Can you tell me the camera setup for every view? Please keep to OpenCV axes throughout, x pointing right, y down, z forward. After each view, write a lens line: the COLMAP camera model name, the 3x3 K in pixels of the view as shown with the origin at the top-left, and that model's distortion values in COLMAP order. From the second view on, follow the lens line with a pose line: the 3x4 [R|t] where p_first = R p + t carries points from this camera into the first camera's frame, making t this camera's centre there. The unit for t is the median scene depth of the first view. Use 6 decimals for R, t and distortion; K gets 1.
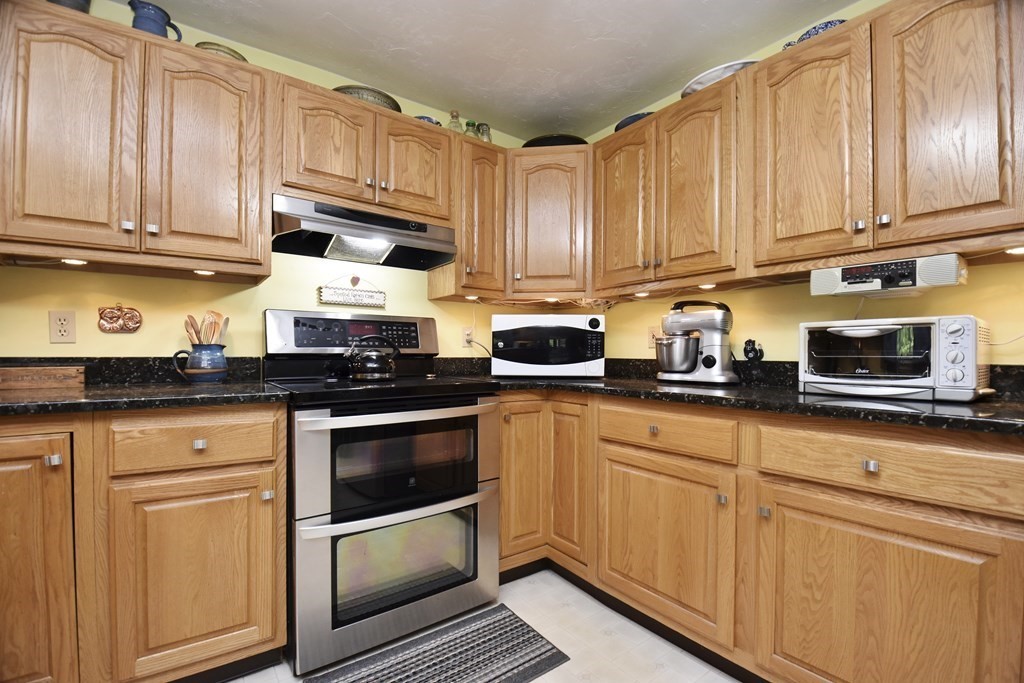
lens RADIAL K [[458.7, 0, 531.9], [0, 458.7, 354.7], [0, 0, 1]] dist [-0.020212, -0.004230]
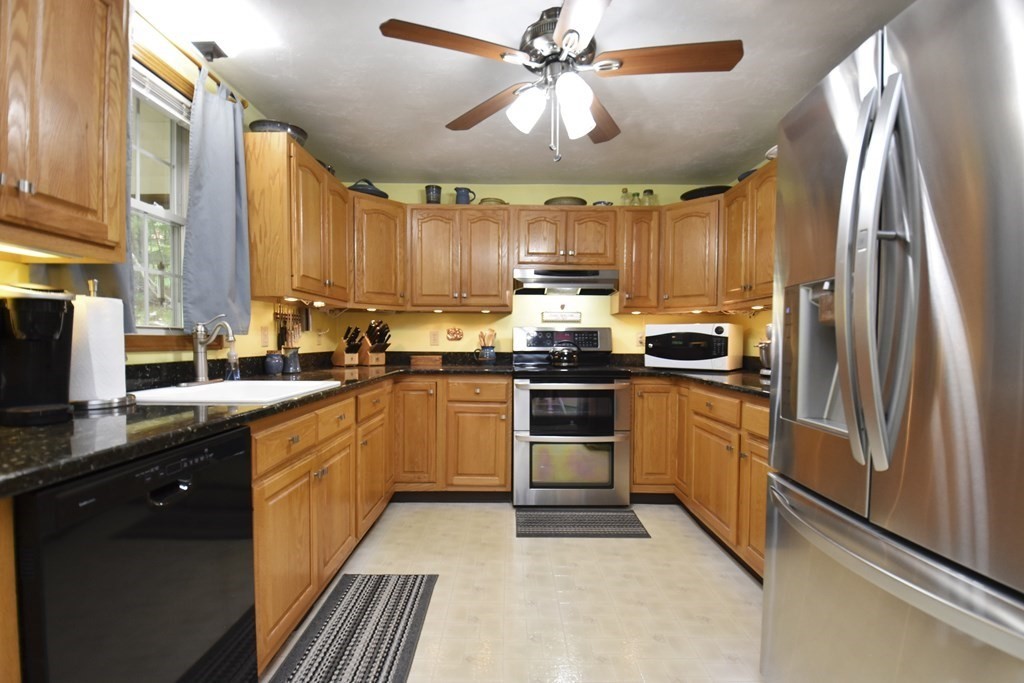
lens RADIAL K [[458.7, 0, 513.0], [0, 458.7, 343.4], [0, 0, 1]] dist [-0.020212, -0.004230]
pose [[0.798859, 0.005846, -0.601490, 0.571696], [-0.006357, 0.999979, 0.001276, -0.034890], [0.601485, 0.002804, 0.798879, -0.534140]]
